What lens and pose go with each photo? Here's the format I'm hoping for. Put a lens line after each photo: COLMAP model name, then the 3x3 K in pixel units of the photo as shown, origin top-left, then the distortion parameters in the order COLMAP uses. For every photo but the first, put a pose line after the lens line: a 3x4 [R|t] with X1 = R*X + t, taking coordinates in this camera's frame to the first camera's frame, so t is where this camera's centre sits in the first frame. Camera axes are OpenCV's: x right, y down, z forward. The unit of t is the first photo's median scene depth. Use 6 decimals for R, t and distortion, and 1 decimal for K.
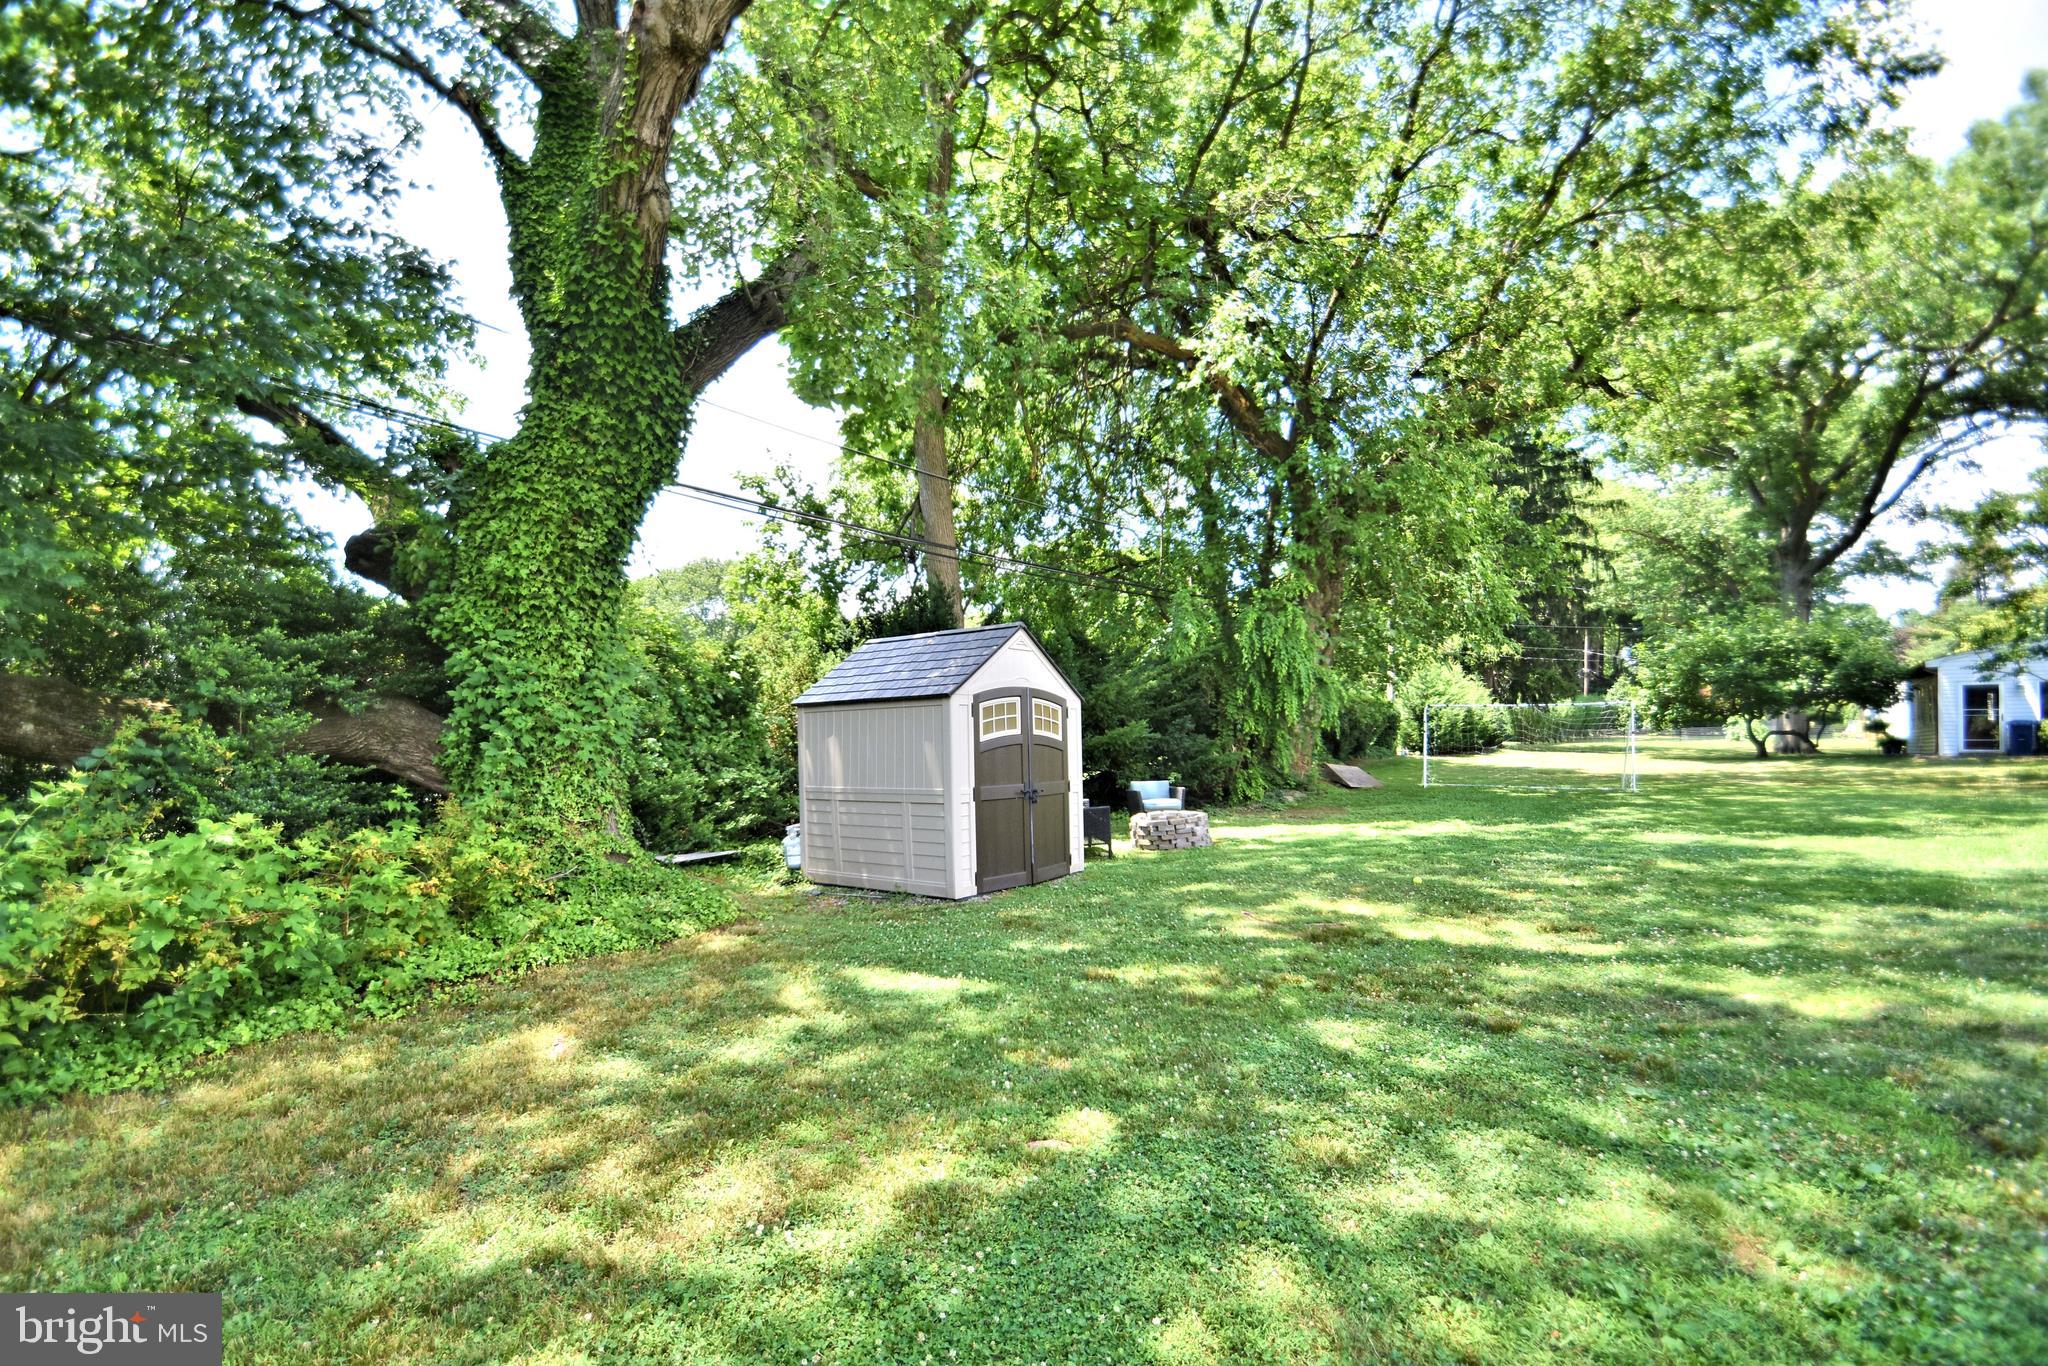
lens RADIAL K [[922.0, 0, 998.5], [0, 922.0, 727.9], [0, 0, 1]] dist [-0.001801, -0.000569]
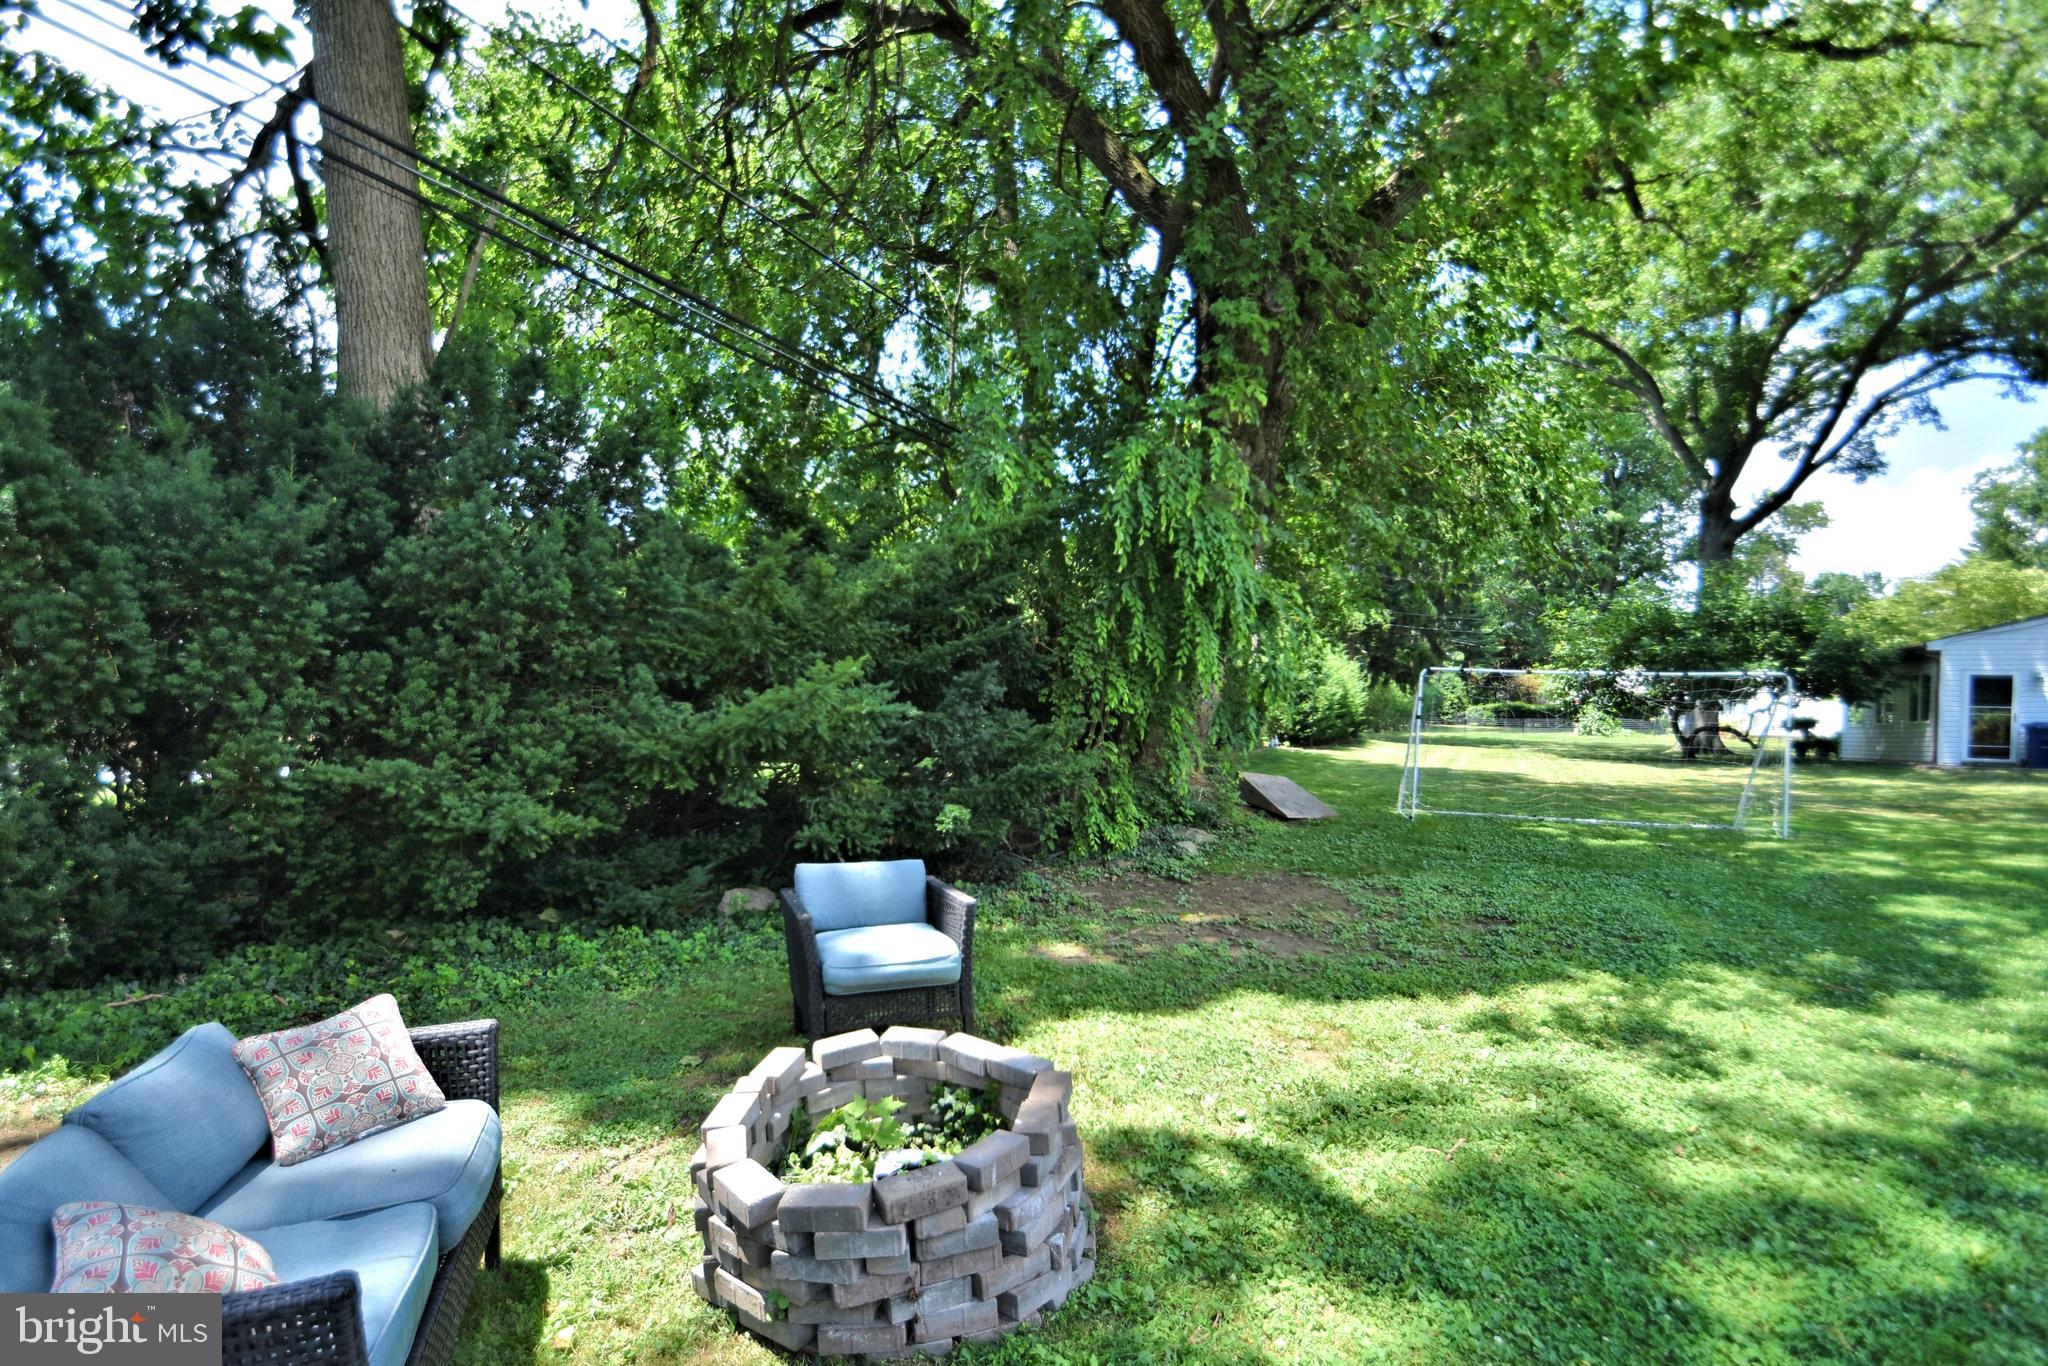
lens RADIAL K [[922.0, 0, 998.5], [0, 922.0, 727.9], [0, 0, 1]] dist [-0.001801, -0.000569]
pose [[0.976055, 0.024339, 0.216159, 0.085023], [-0.030426, 0.999227, 0.024875, 0.003492], [-0.215387, -0.030856, 0.976041, 0.422079]]
